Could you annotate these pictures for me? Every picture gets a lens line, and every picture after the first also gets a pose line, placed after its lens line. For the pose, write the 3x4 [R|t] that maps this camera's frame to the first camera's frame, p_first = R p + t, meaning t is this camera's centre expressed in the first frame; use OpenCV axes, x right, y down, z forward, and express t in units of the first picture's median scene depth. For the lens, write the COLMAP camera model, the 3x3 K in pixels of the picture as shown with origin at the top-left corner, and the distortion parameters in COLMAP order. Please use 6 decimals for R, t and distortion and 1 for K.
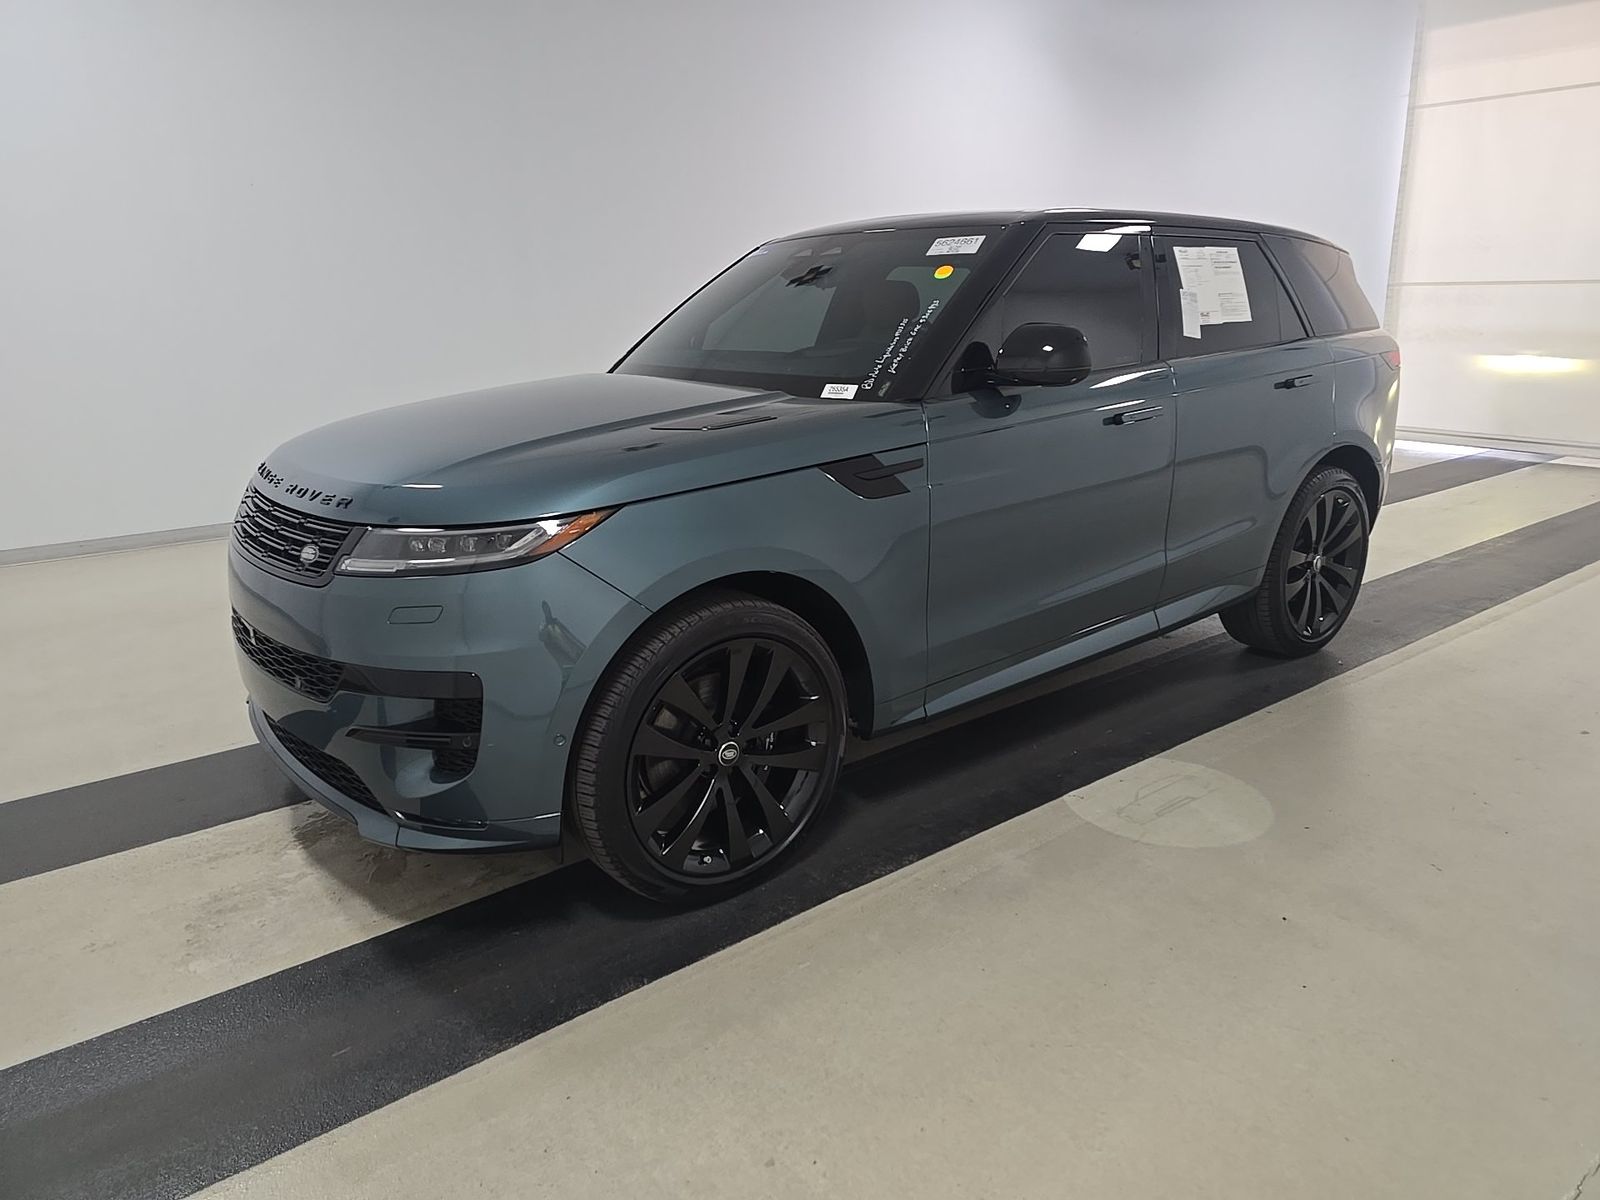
lens RADIAL K [[1084.5, 0, 796.3], [0, 1084.5, 608.1], [0, 0, 1]] dist [0.033885, 0.000300]
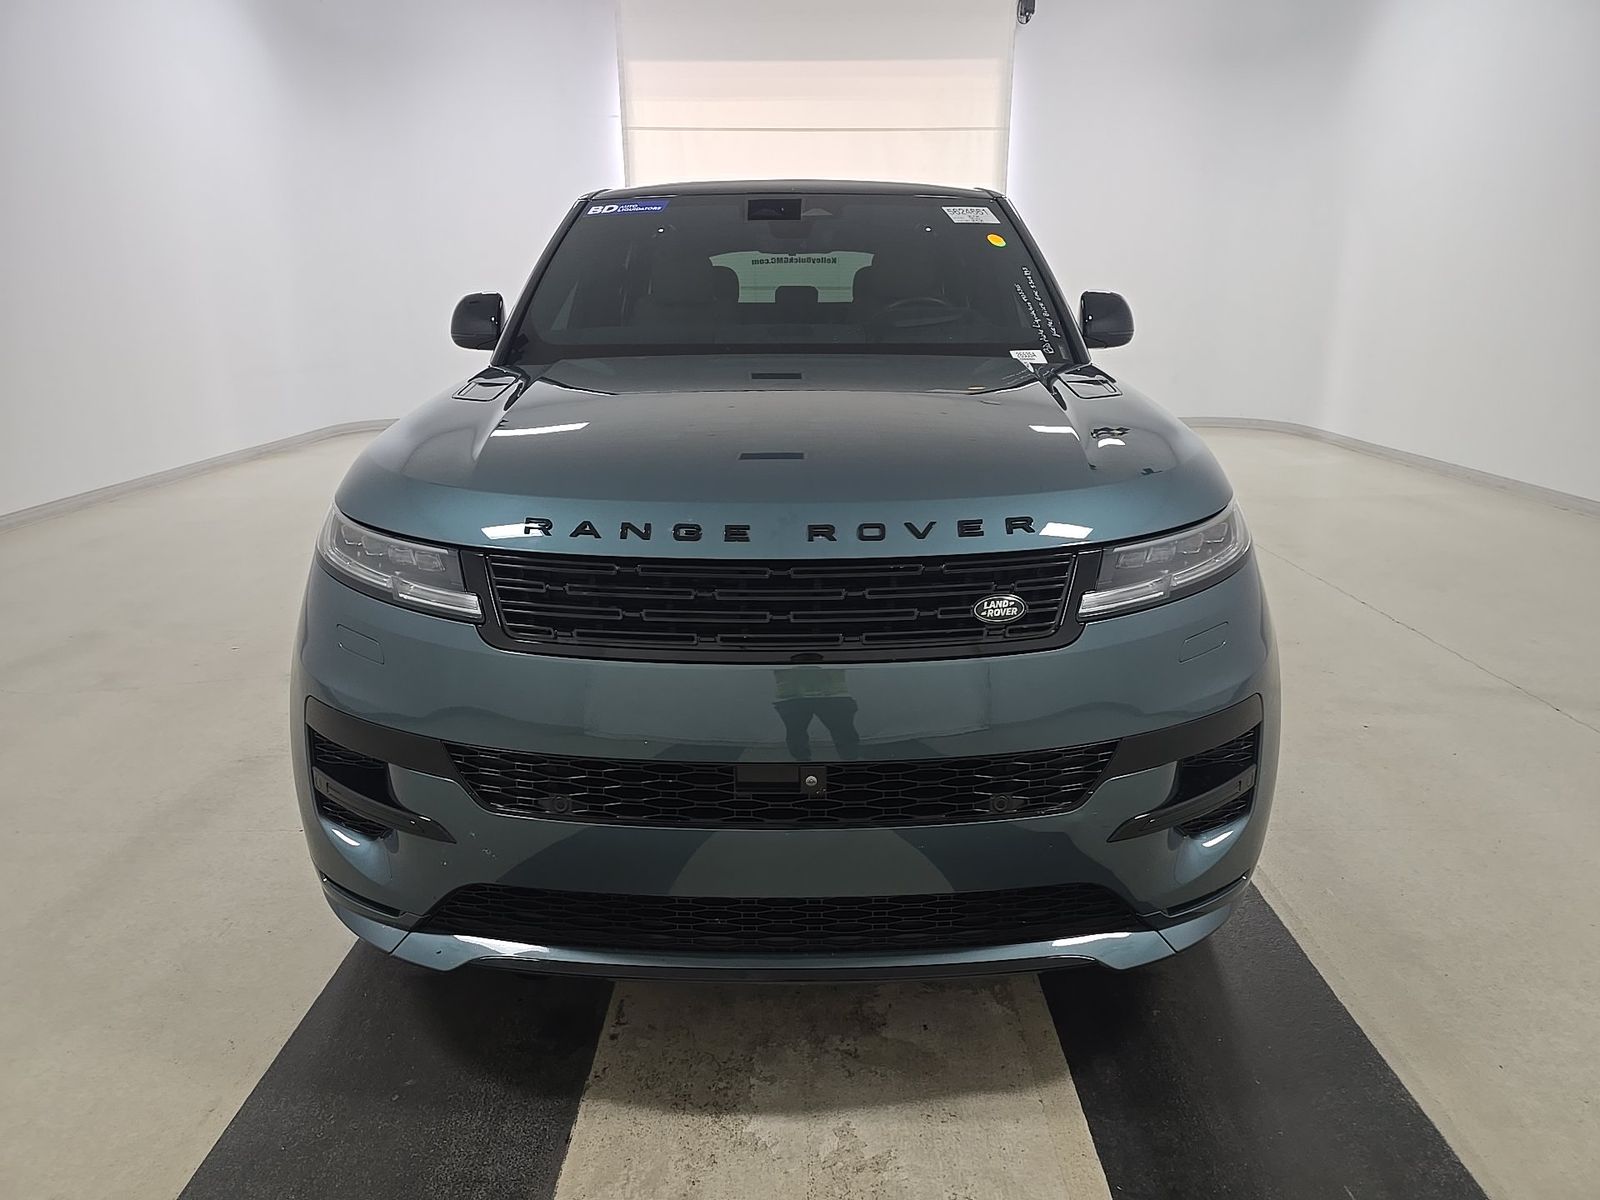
lens RADIAL K [[1092.9, 0, 800.0], [0, 1092.9, 600.0], [0, 0, 1]] dist [0.006613, -0.004383]
pose [[0.612309, -0.195266, 0.766126, -0.807284], [0.202214, 0.975469, 0.087007, -0.107467], [-0.764321, 0.101646, 0.636774, 0.524762]]
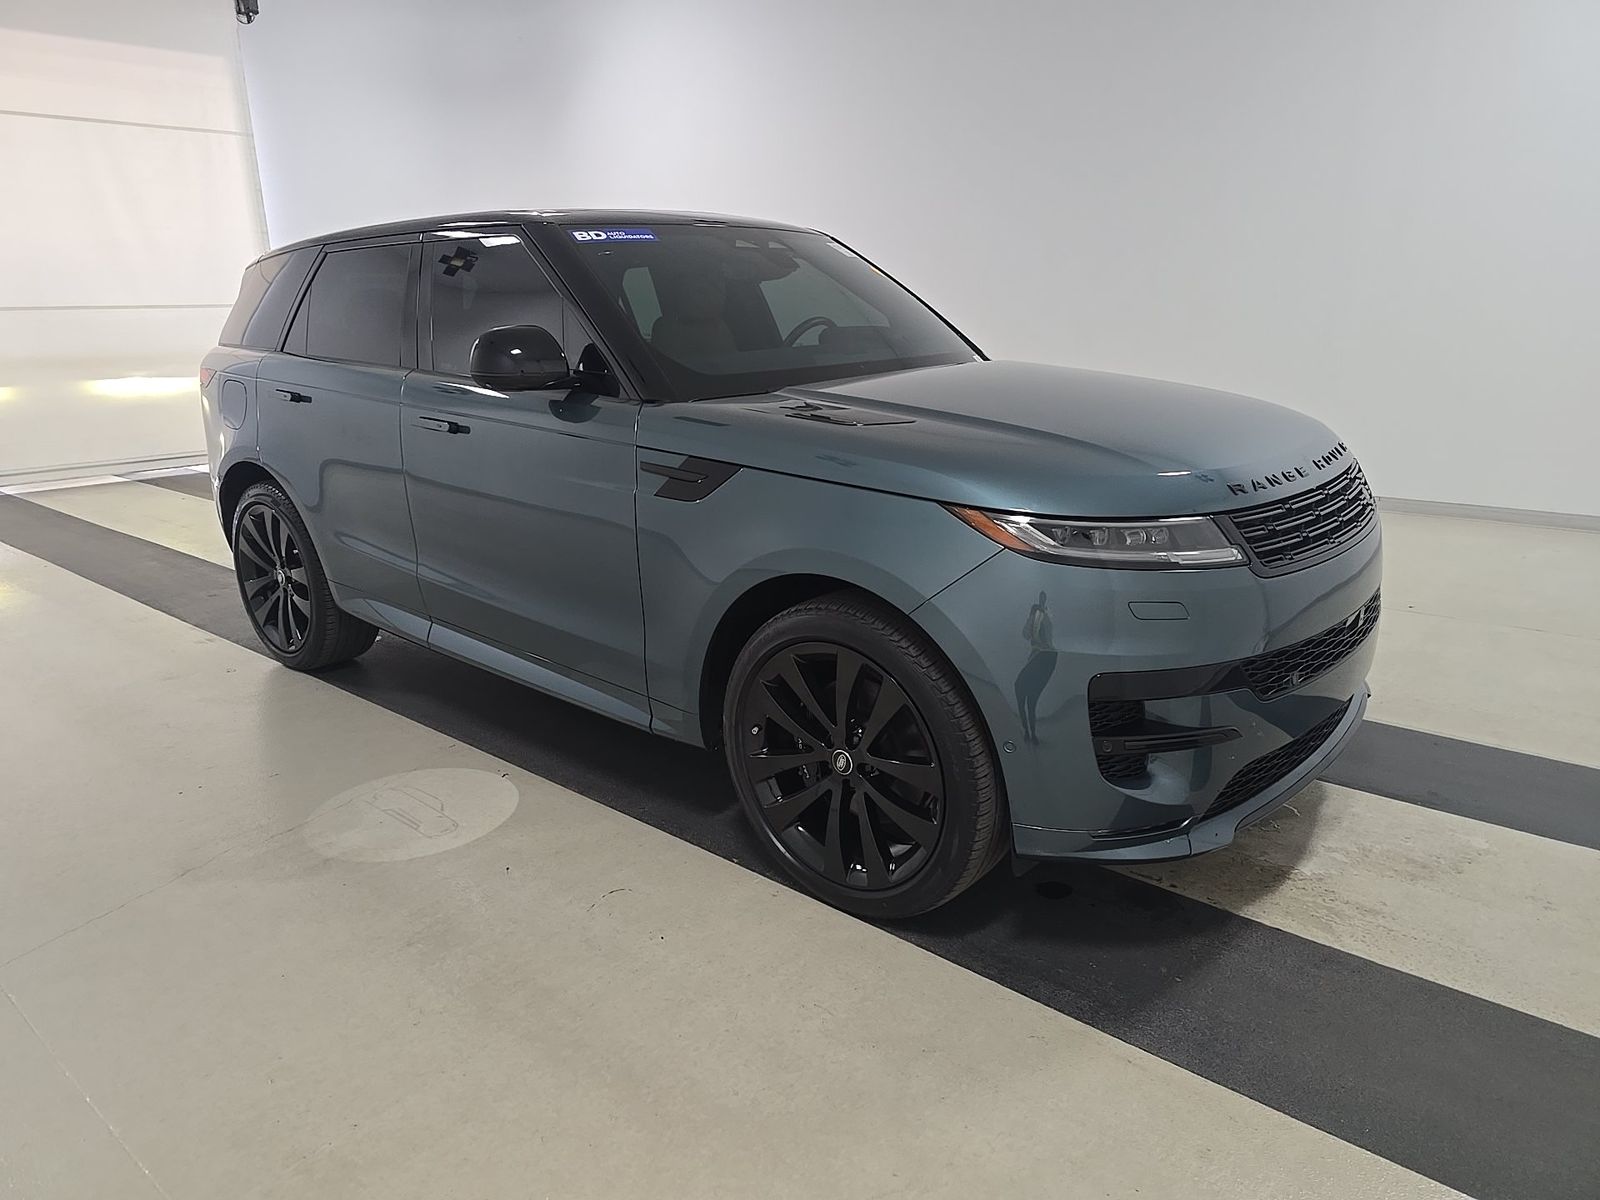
lens RADIAL K [[1092.9, 0, 800.0], [0, 1092.9, 600.0], [0, 0, 1]] dist [0.006613, -0.004383]
pose [[-0.201419, -0.242115, 0.949111, -1.118294], [0.290339, 0.910666, 0.293923, -0.353223], [-0.935486, 0.334766, -0.113130, 1.340337]]
